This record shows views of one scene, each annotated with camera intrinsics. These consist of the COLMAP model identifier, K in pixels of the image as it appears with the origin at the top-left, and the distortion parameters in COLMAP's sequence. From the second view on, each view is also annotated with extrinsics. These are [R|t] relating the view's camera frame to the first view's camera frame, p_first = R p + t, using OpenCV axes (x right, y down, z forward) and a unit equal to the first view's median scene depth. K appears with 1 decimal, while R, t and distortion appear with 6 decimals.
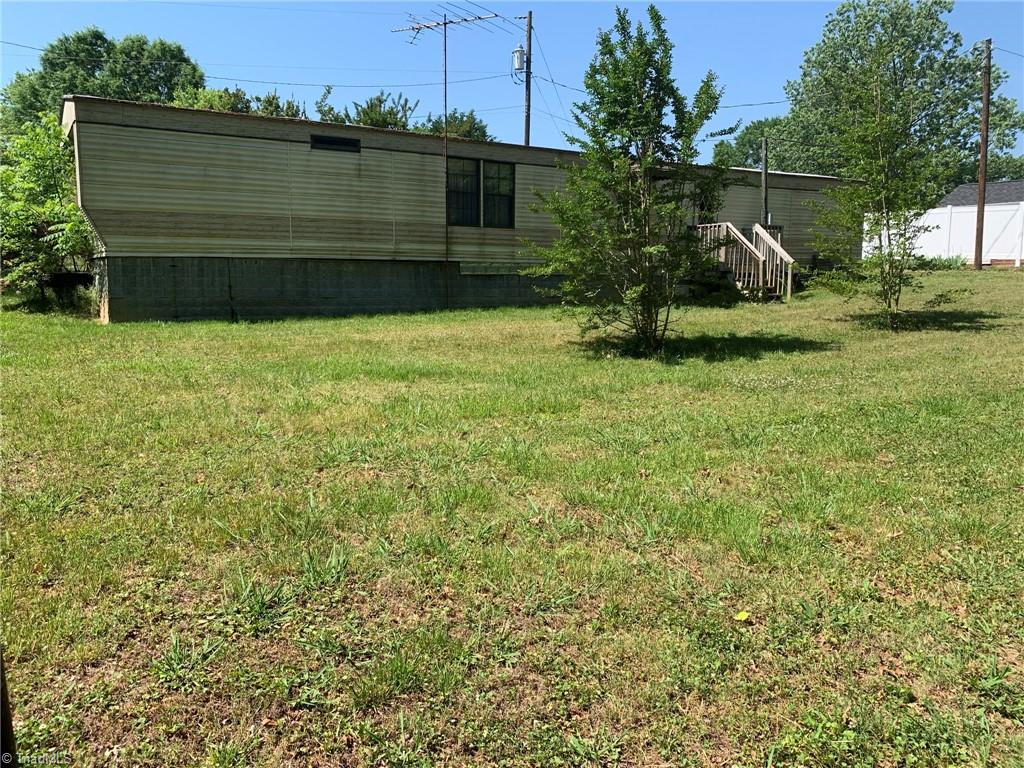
lens RADIAL K [[772.3, 0, 511.7], [0, 772.3, 384.4], [0, 0, 1]] dist [0.004518, 0.004010]
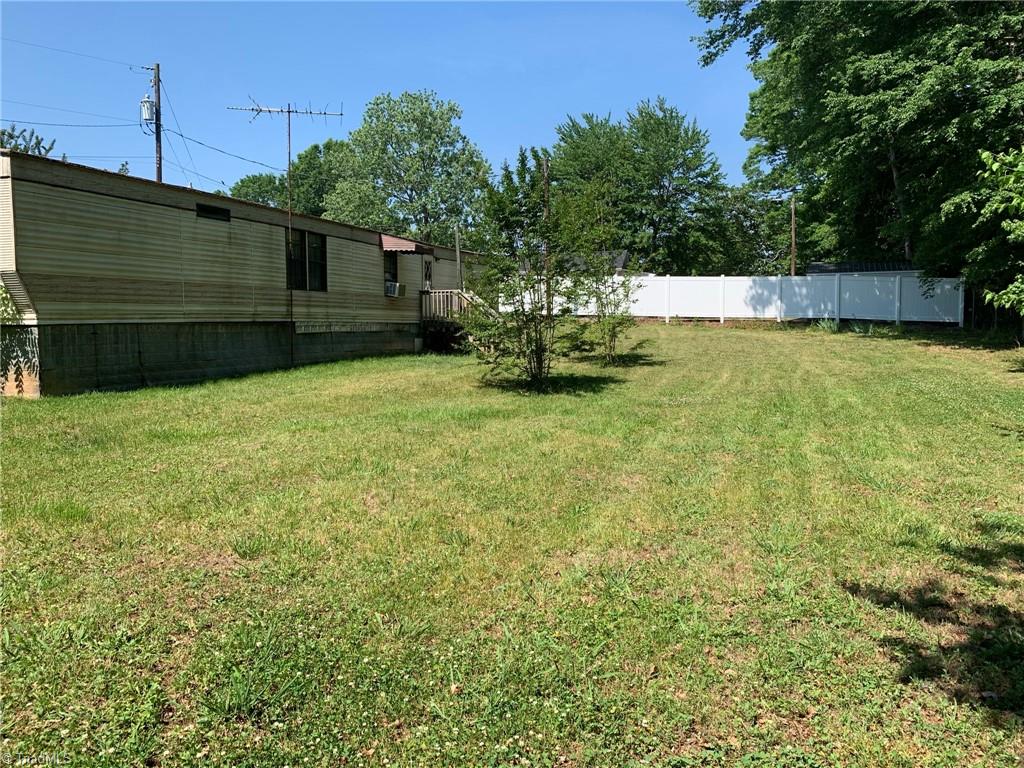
lens RADIAL K [[772.3, 0, 513.4], [0, 772.3, 380.7], [0, 0, 1]] dist [0.004518, 0.004010]
pose [[0.772807, -0.060925, 0.631710, -0.597150], [0.099439, 0.994711, -0.025714, -0.019170], [-0.626803, 0.082688, 0.774778, -0.043172]]
